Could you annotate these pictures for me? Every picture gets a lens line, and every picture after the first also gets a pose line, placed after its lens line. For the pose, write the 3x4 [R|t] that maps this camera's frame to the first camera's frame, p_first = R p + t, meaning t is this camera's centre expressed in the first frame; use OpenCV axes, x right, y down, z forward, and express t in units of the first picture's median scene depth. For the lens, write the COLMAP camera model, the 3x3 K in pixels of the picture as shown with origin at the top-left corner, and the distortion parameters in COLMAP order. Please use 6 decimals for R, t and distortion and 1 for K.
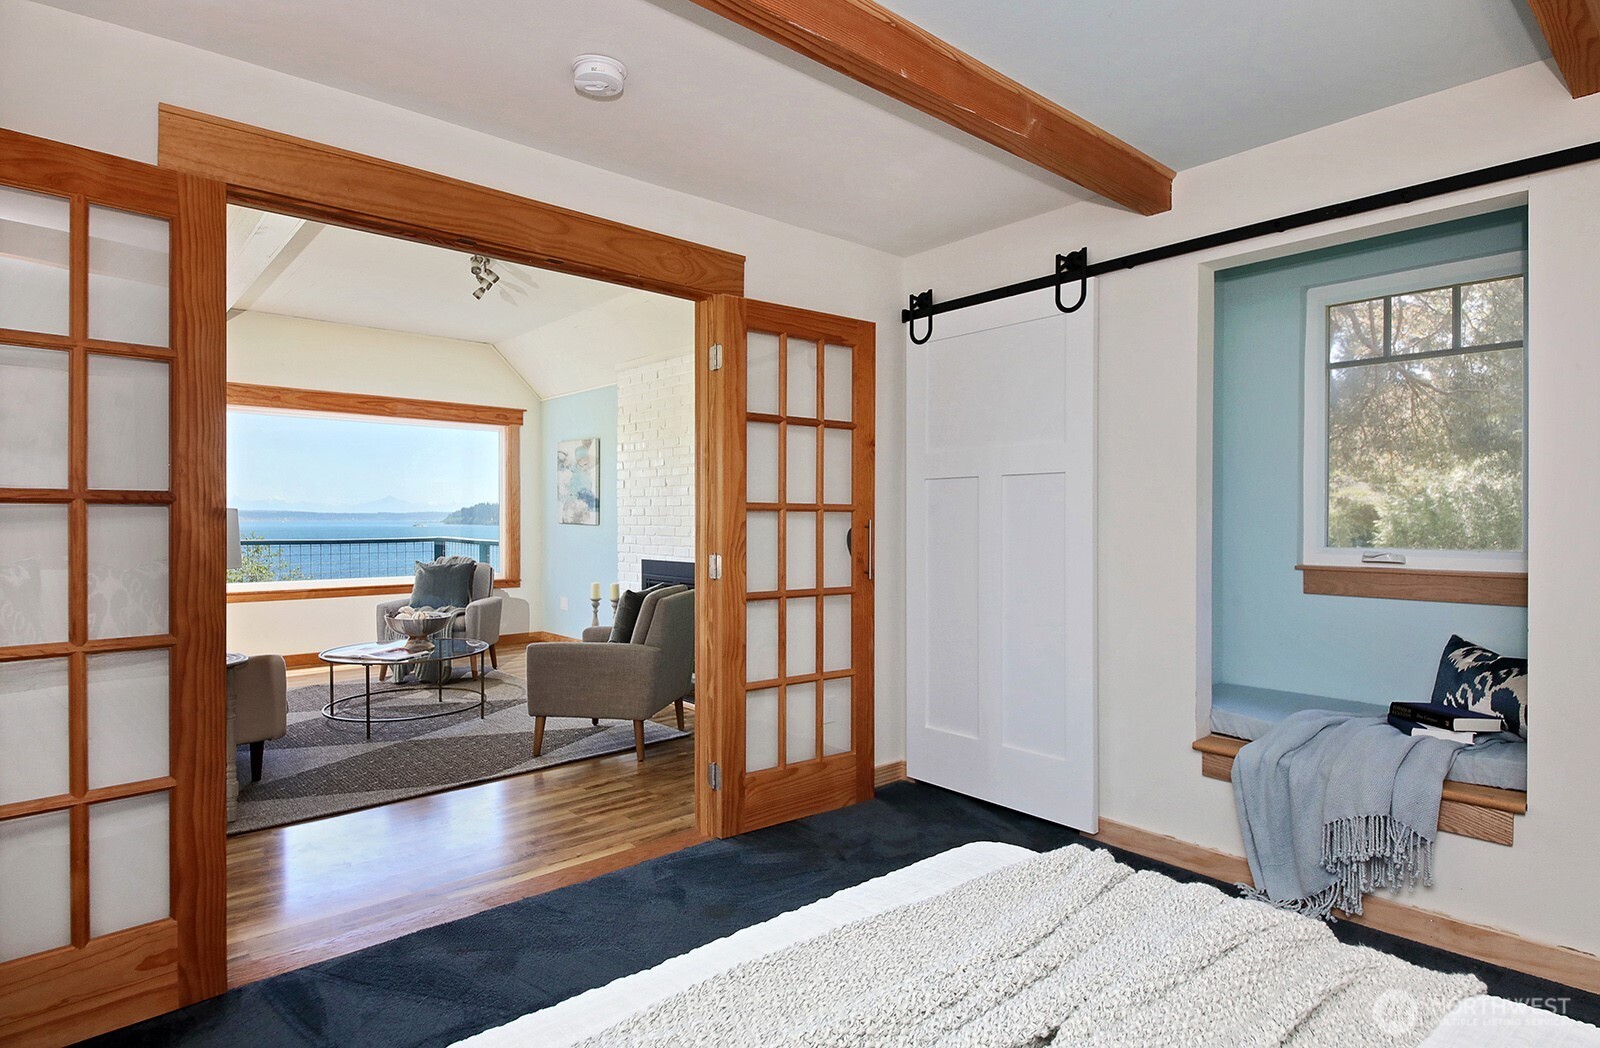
lens RADIAL K [[859.1, 0, 766.6], [0, 859.1, 507.0], [0, 0, 1]] dist [0.058670, -0.004418]
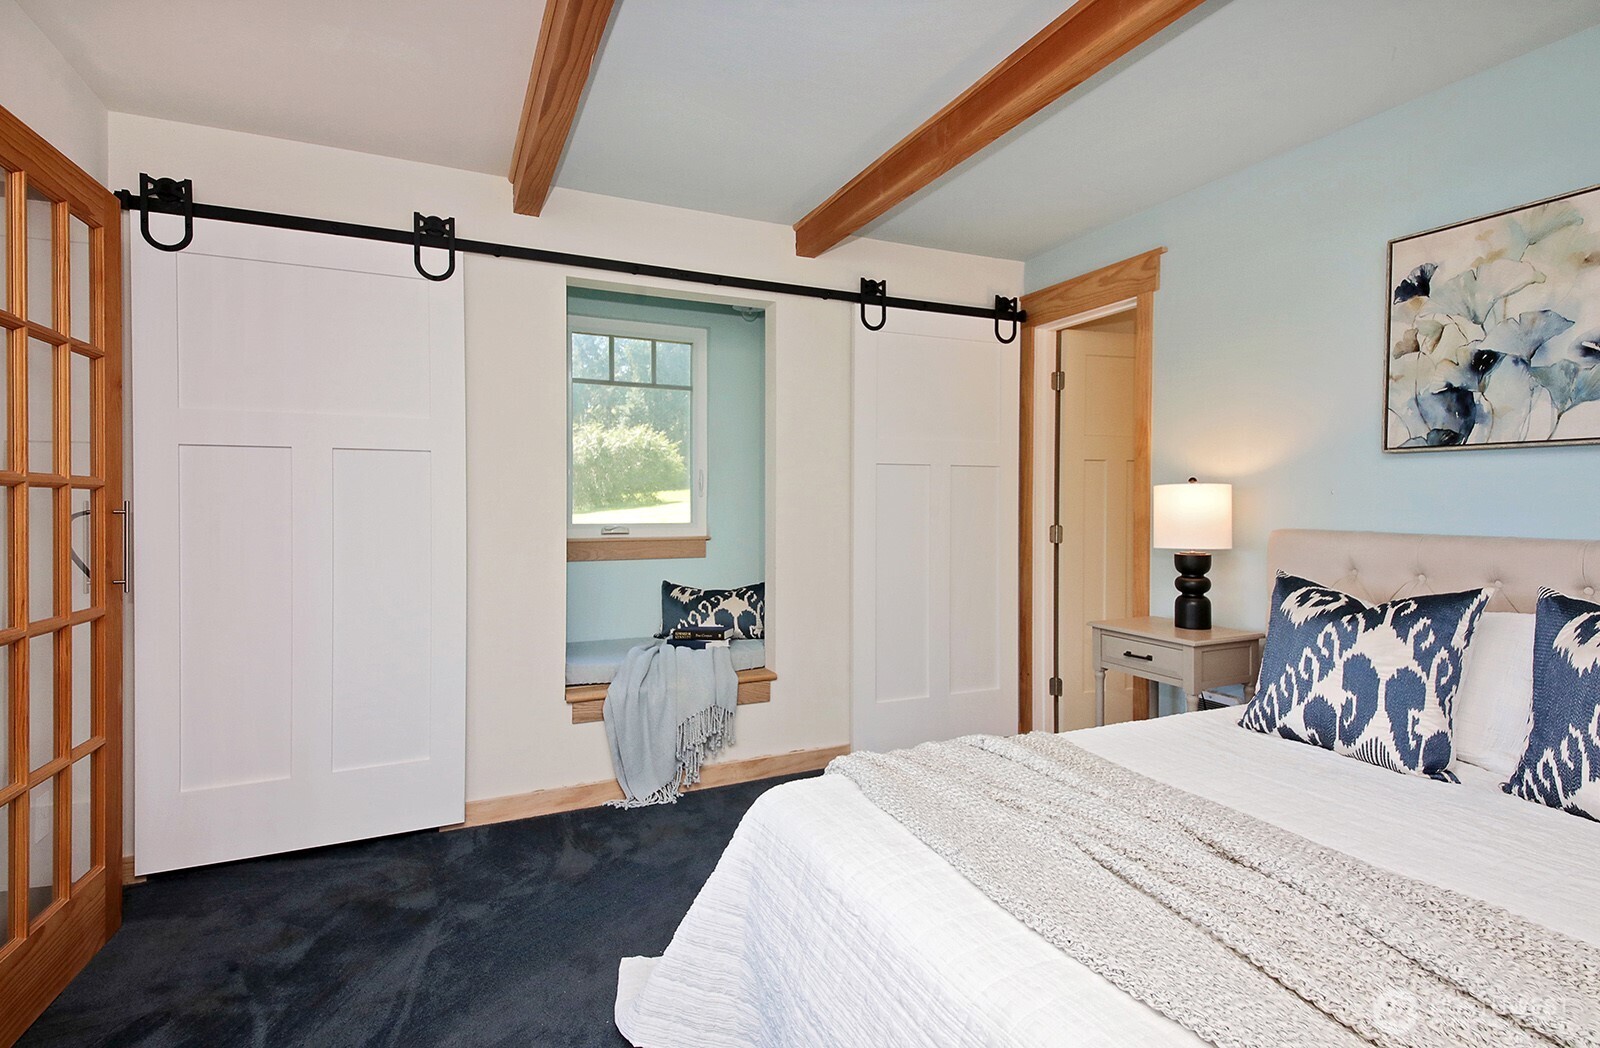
lens RADIAL K [[816.1, 0, 731.5], [0, 816.1, 503.2], [0, 0, 1]] dist [0.016323, -0.007383]
pose [[0.261738, 0.005902, 0.965121, -0.485995], [-0.014246, 0.999896, -0.002251, 0.016785], [-0.965034, -0.013160, 0.261795, 0.527066]]
